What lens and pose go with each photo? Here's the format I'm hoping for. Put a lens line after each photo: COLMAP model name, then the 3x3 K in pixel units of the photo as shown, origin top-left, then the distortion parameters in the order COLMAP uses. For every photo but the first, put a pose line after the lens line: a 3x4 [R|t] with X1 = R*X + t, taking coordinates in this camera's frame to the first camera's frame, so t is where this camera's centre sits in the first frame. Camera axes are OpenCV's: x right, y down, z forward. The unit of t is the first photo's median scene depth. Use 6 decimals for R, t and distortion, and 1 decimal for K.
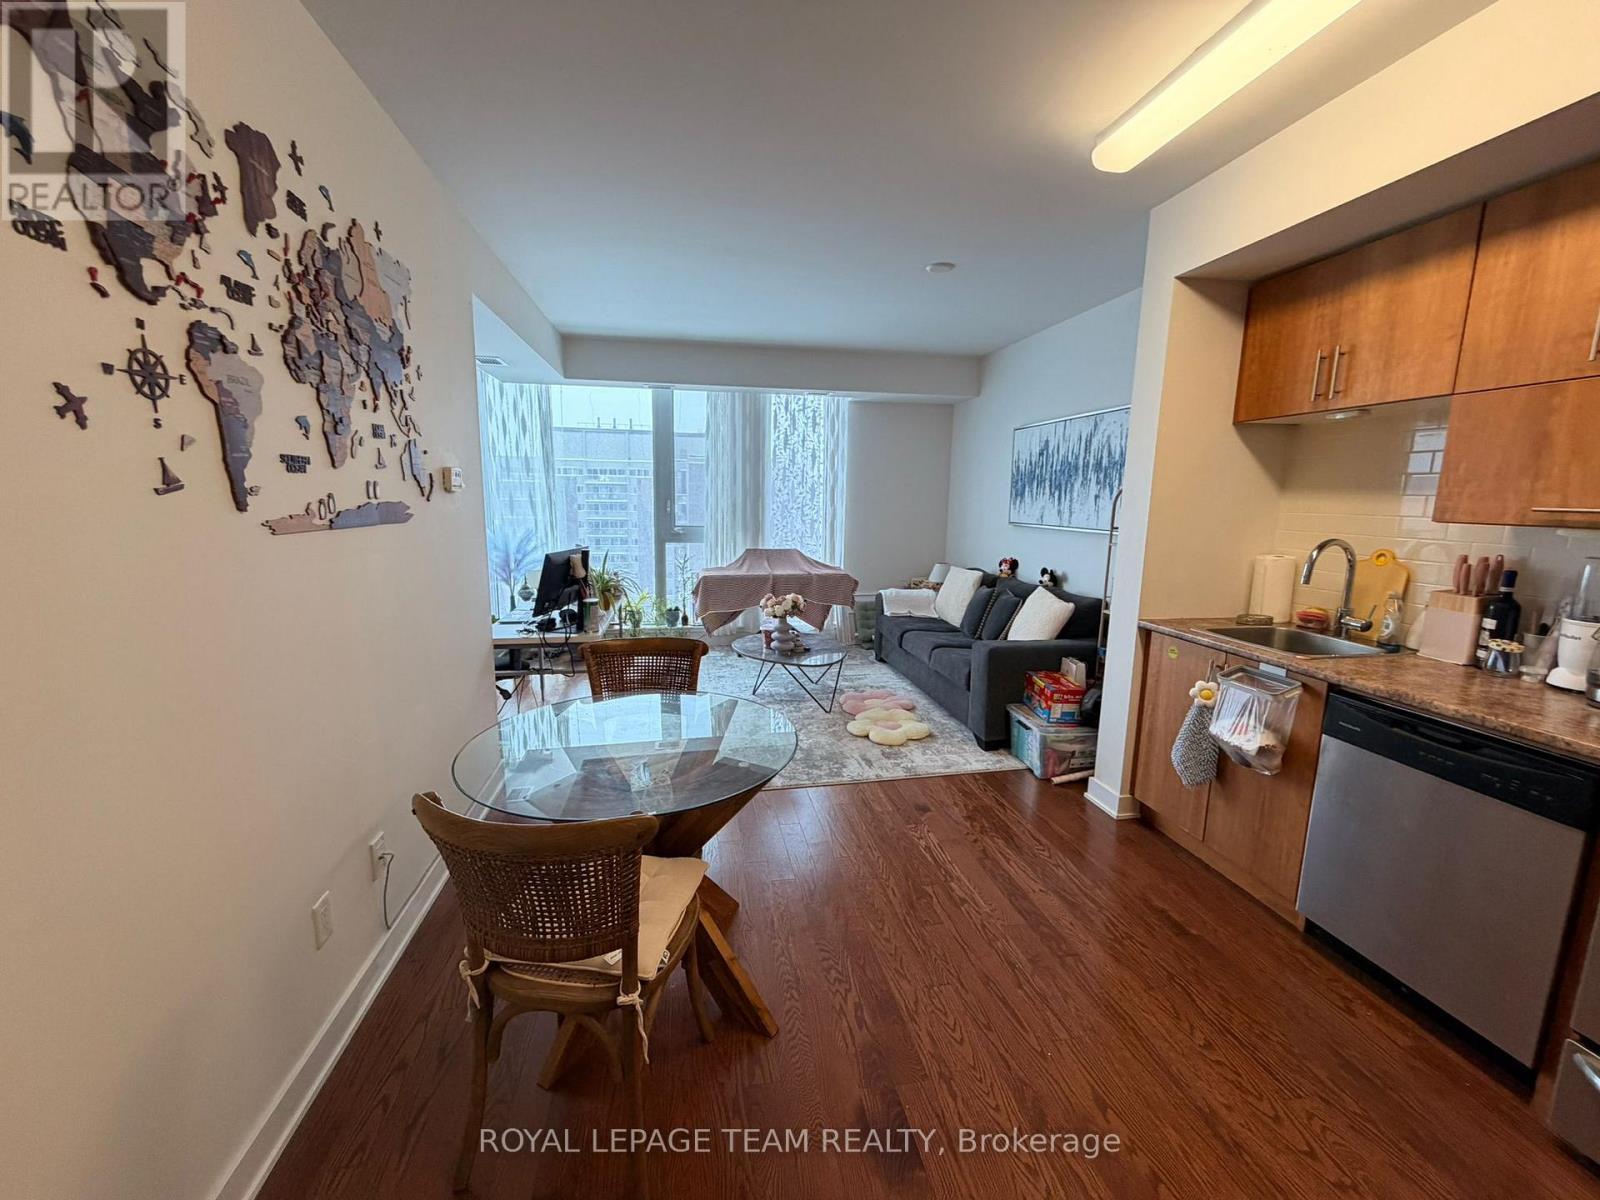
lens RADIAL K [[637.5, 0, 794.5], [0, 637.5, 600.6], [0, 0, 1]] dist [-0.000291, 0.000145]
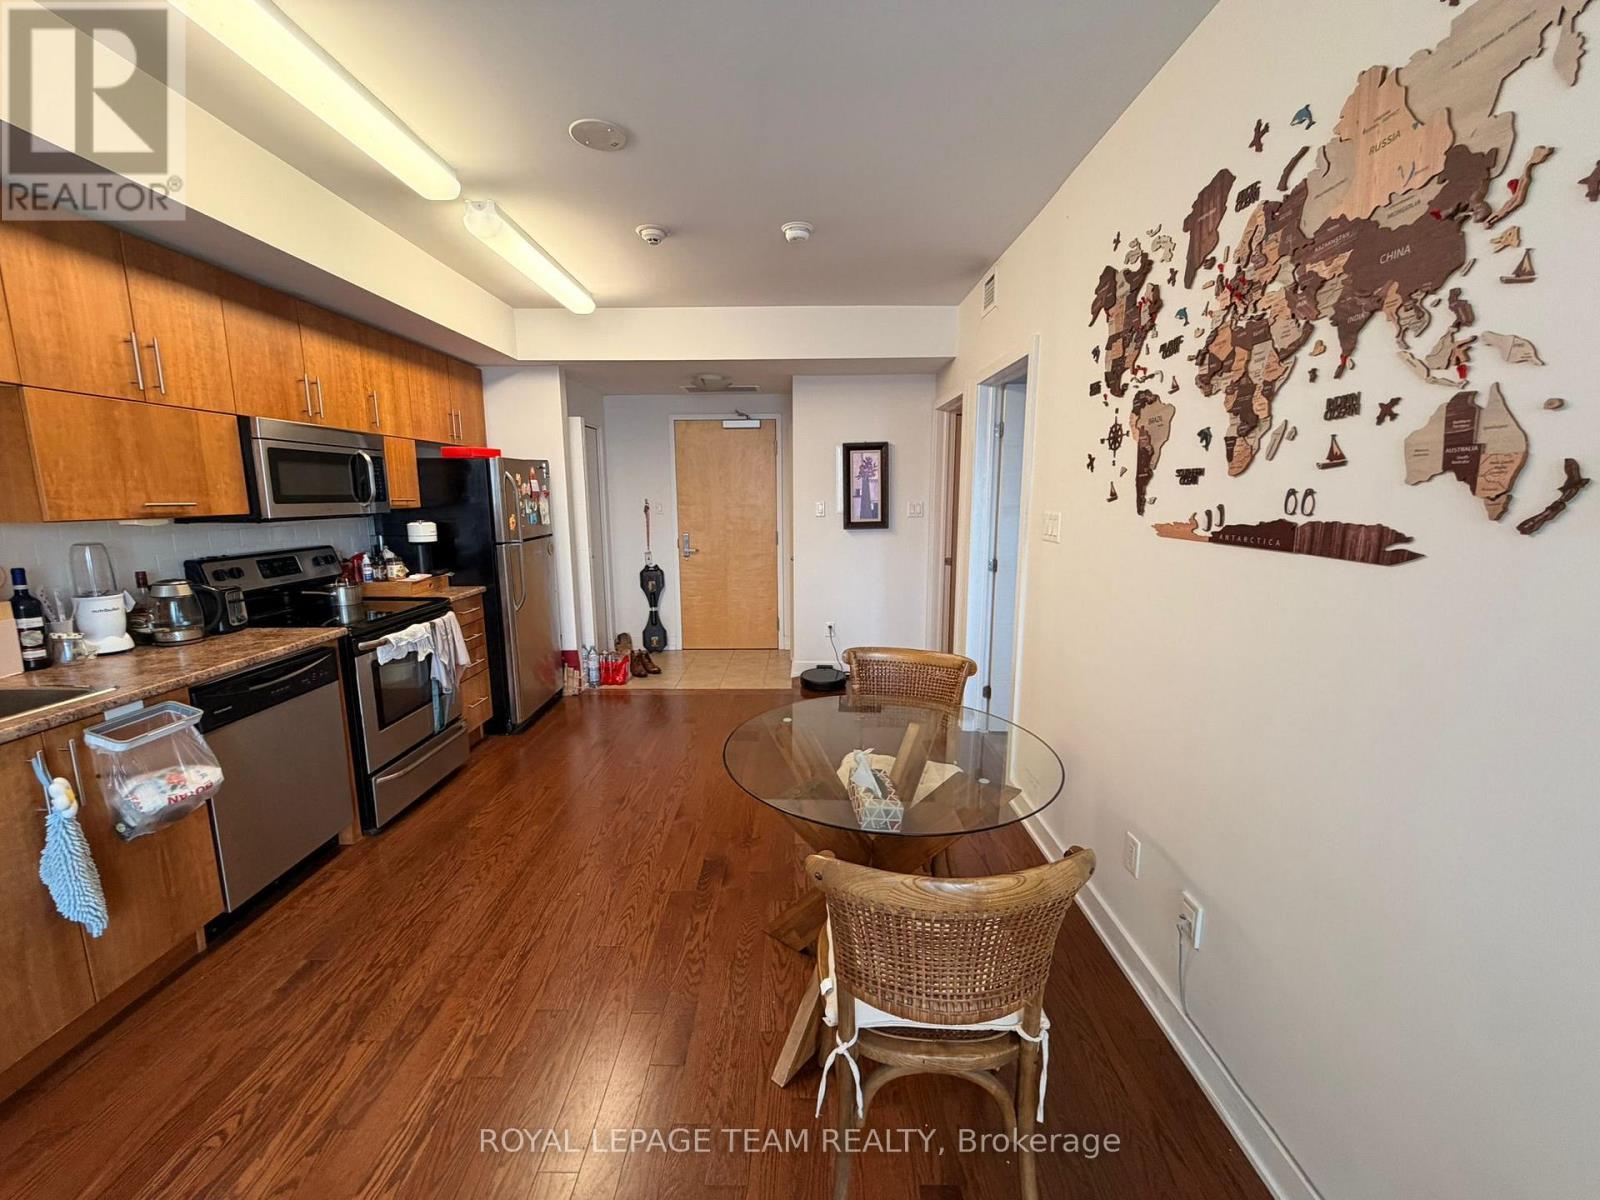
lens RADIAL K [[637.5, 0, 794.5], [0, 637.5, 600.6], [0, 0, 1]] dist [-0.000291, 0.000145]
pose [[-0.983012, -0.040085, 0.179109, -0.150394], [0.020989, 0.944907, 0.326666, -0.178529], [-0.182336, 0.324876, -0.928014, 1.024109]]
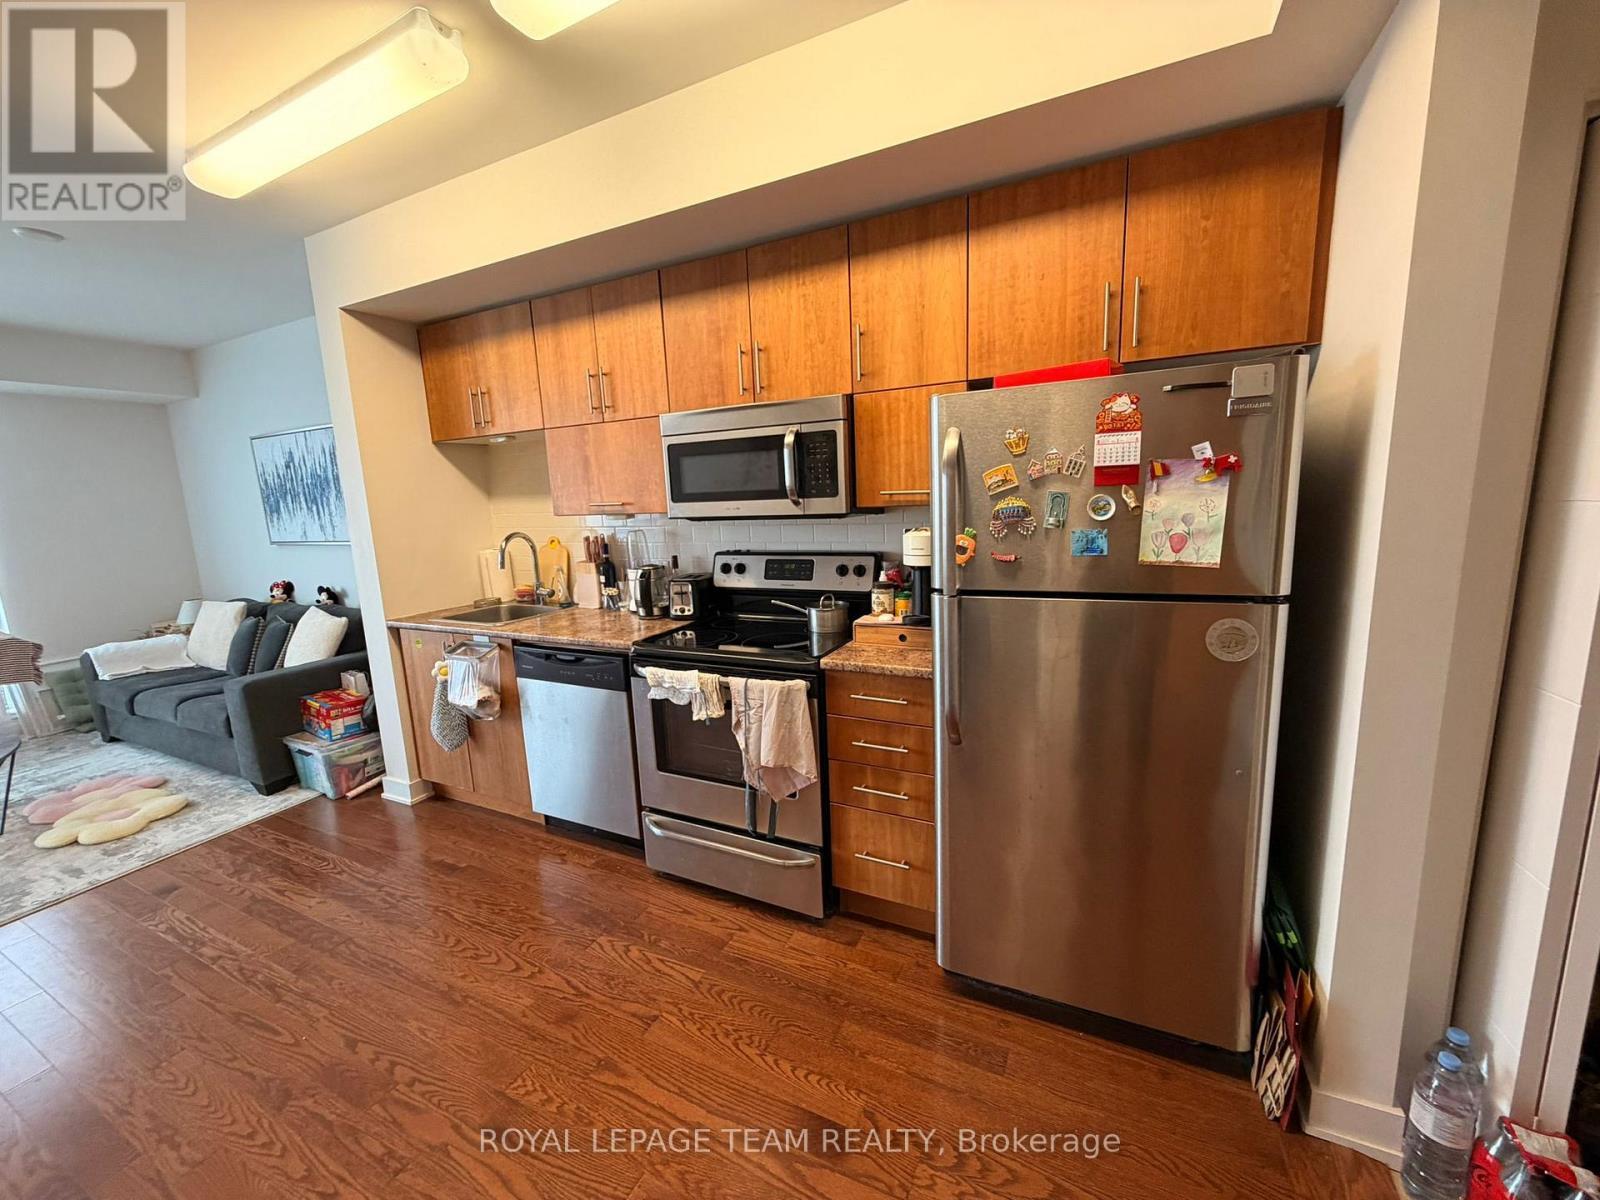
lens RADIAL K [[637.5, 0, 794.5], [0, 637.5, 600.6], [0, 0, 1]] dist [-0.000291, 0.000145]
pose [[0.596647, -0.171131, 0.784045, 0.091434], [0.179334, 0.980724, 0.077589, 0.030942], [-0.782210, 0.094313, 0.615835, -0.184203]]
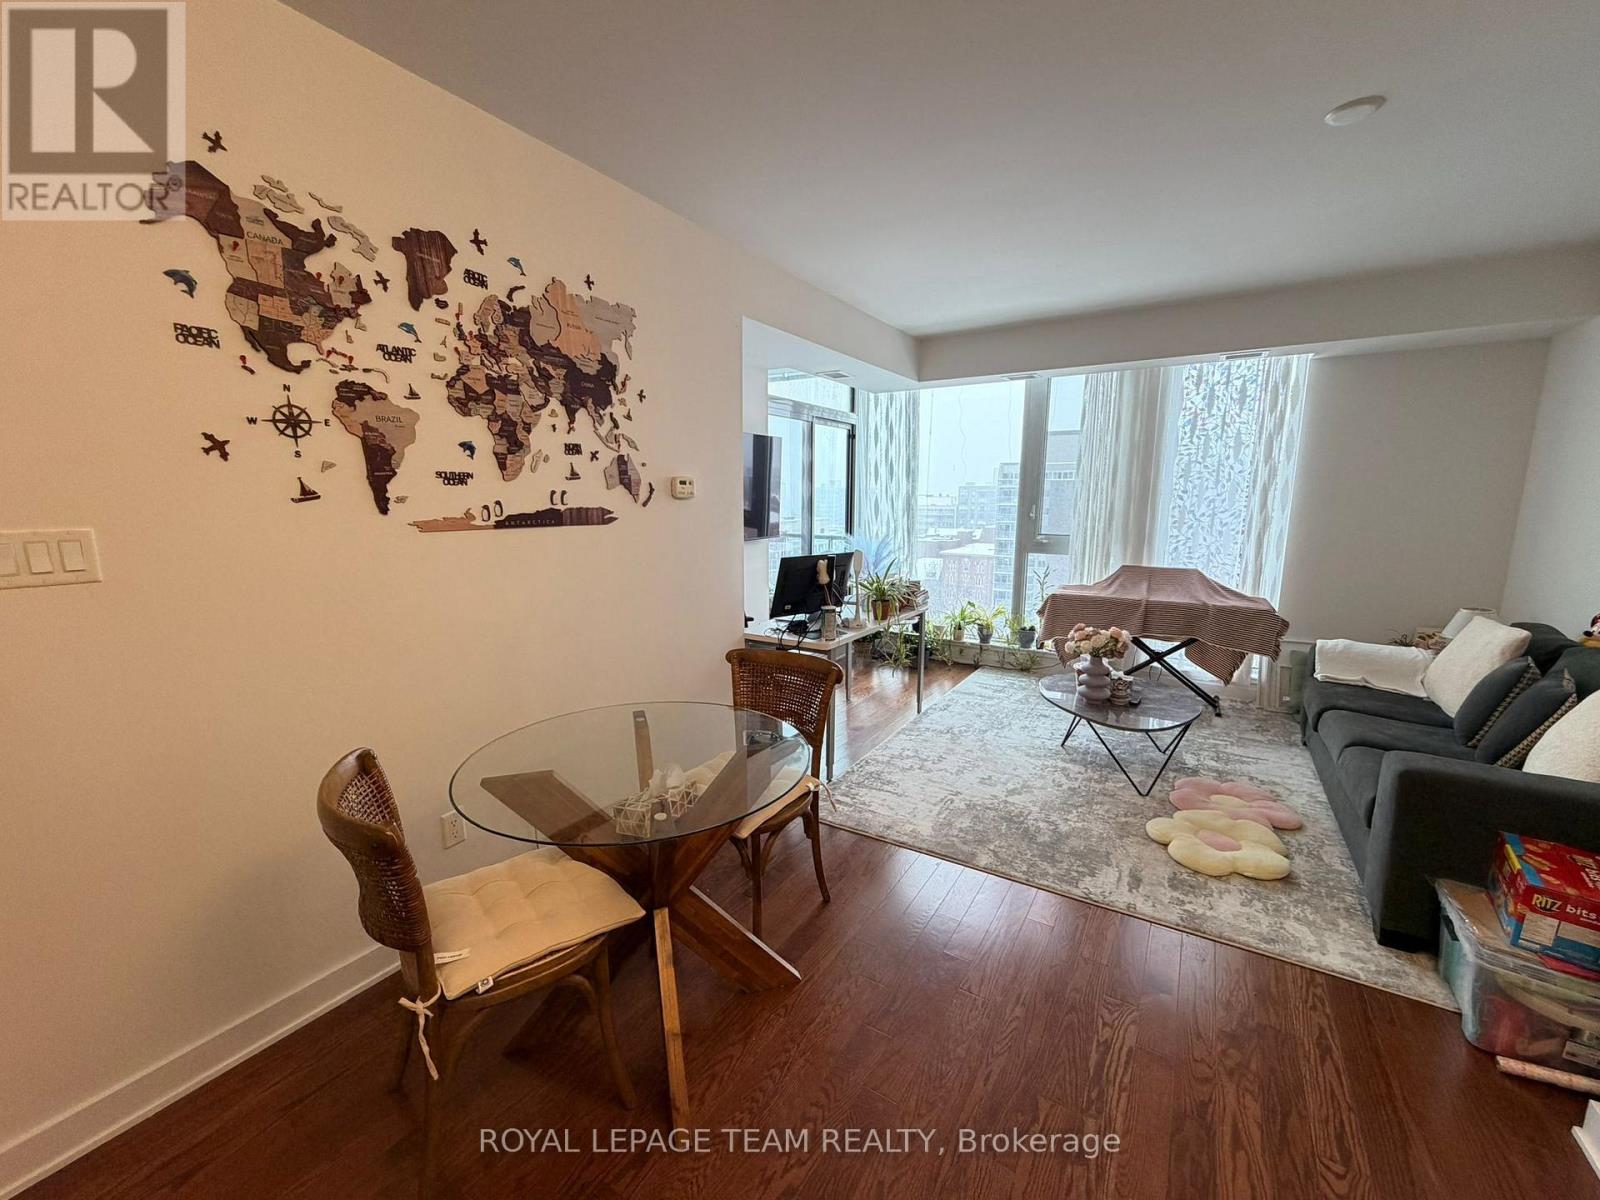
lens RADIAL K [[637.5, 0, 794.5], [0, 637.5, 600.6], [0, 0, 1]] dist [-0.000291, 0.000145]
pose [[0.733888, 0.096970, -0.672313, 0.295385], [-0.102364, 0.994243, 0.031664, -0.036201], [0.671513, 0.045583, 0.739589, 0.237925]]
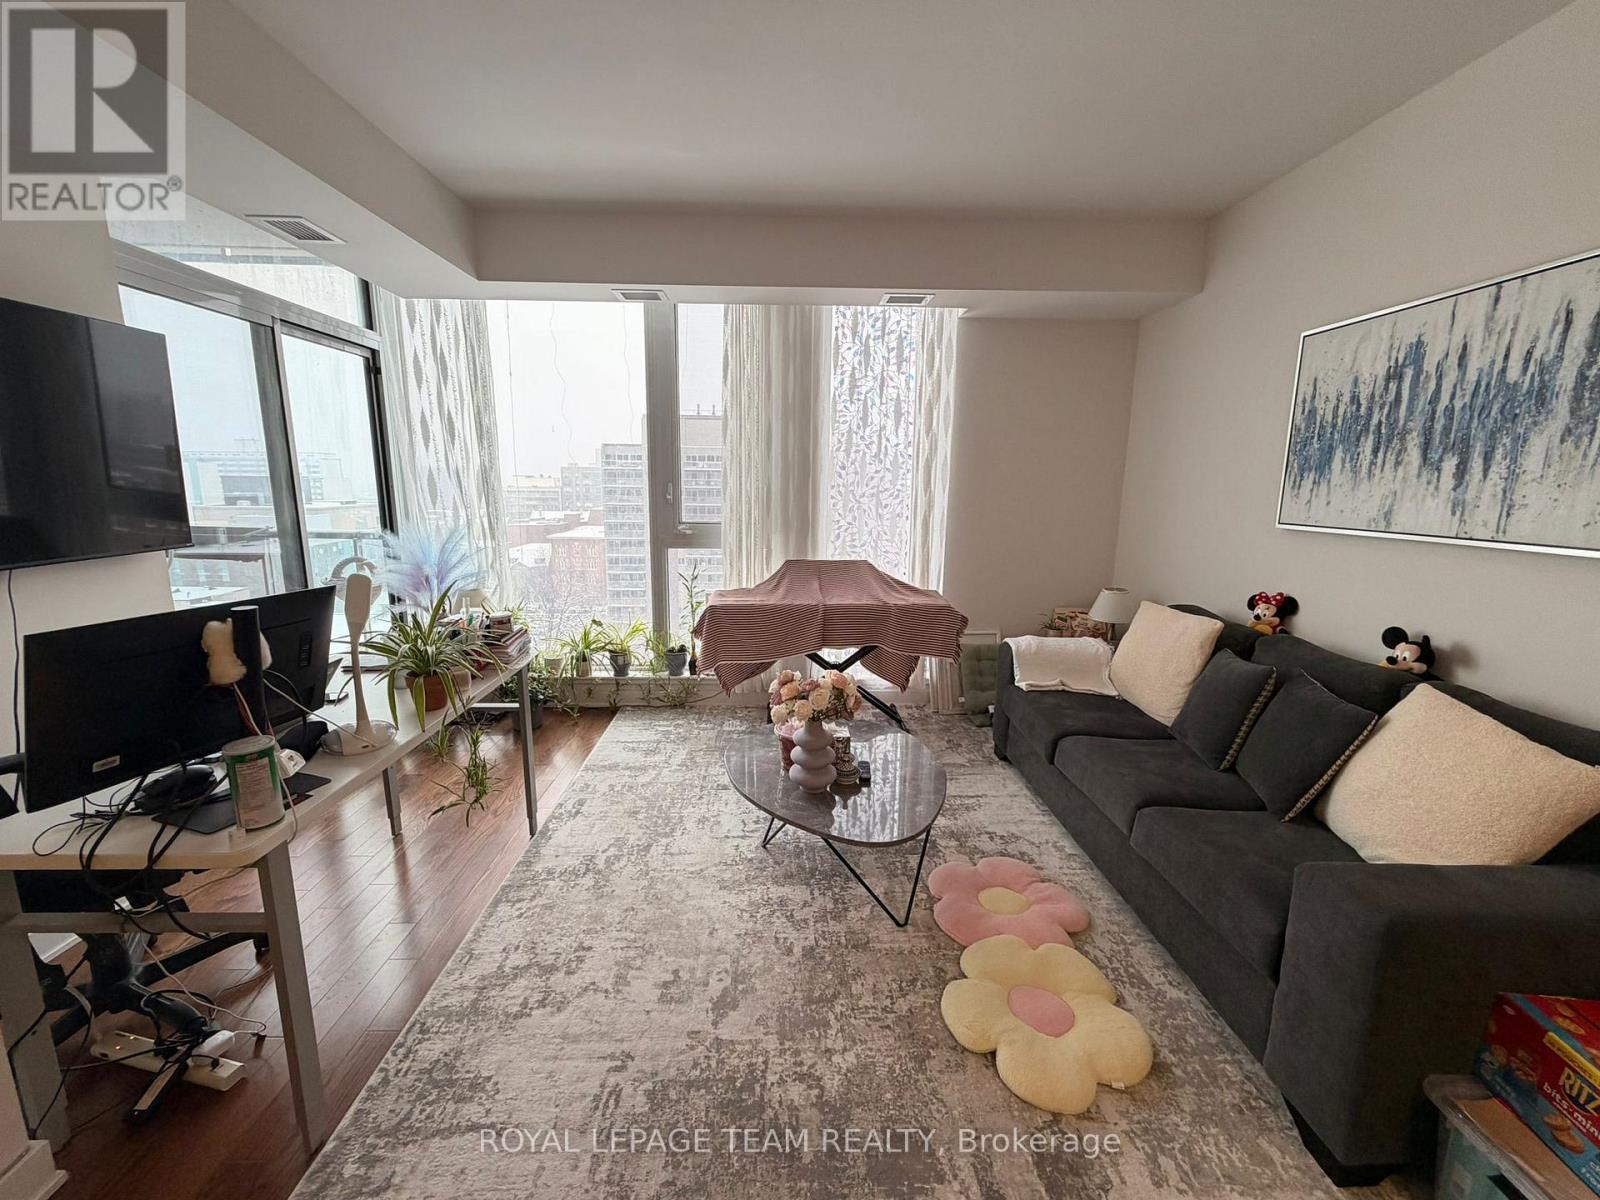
lens RADIAL K [[637.5, 0, 794.5], [0, 637.5, 600.6], [0, 0, 1]] dist [-0.000291, 0.000145]
pose [[0.988286, 0.024005, -0.150716, 0.051006], [-0.020819, 0.999526, 0.022680, -0.099448], [0.151189, -0.019276, 0.988317, 0.672928]]
